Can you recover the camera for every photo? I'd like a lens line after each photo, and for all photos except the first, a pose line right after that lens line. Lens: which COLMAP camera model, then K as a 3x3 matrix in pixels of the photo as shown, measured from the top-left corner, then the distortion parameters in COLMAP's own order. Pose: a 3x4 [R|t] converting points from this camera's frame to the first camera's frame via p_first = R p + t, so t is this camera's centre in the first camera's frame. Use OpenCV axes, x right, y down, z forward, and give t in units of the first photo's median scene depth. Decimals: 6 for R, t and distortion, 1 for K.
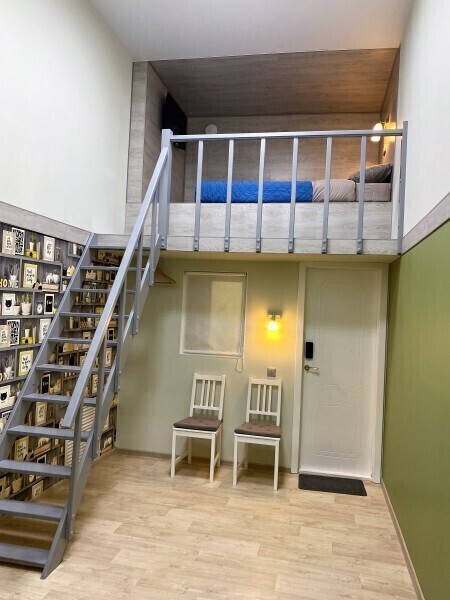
lens RADIAL K [[447.5, 0, 225.0], [0, 447.5, 300.0], [0, 0, 1]] dist [0.033500, -0.000632]
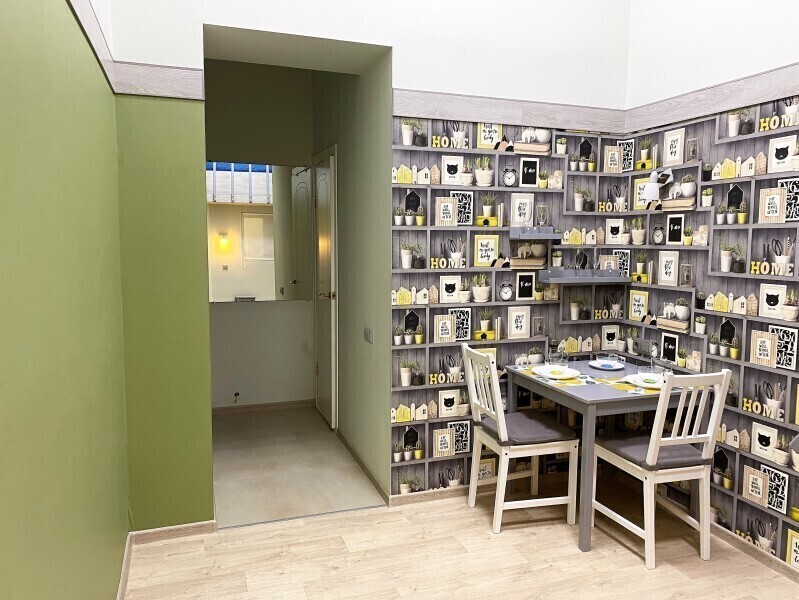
lens RADIAL K [[614.7, 0, 399.5], [0, 614.7, 300.0], [0, 0, 1]] dist [0.099536, -0.092290]
pose [[-0.833639, -0.011005, -0.552199, 0.492751], [-0.052418, 0.996865, 0.059268, 0.084571], [0.549816, 0.078354, -0.831603, 1.630115]]
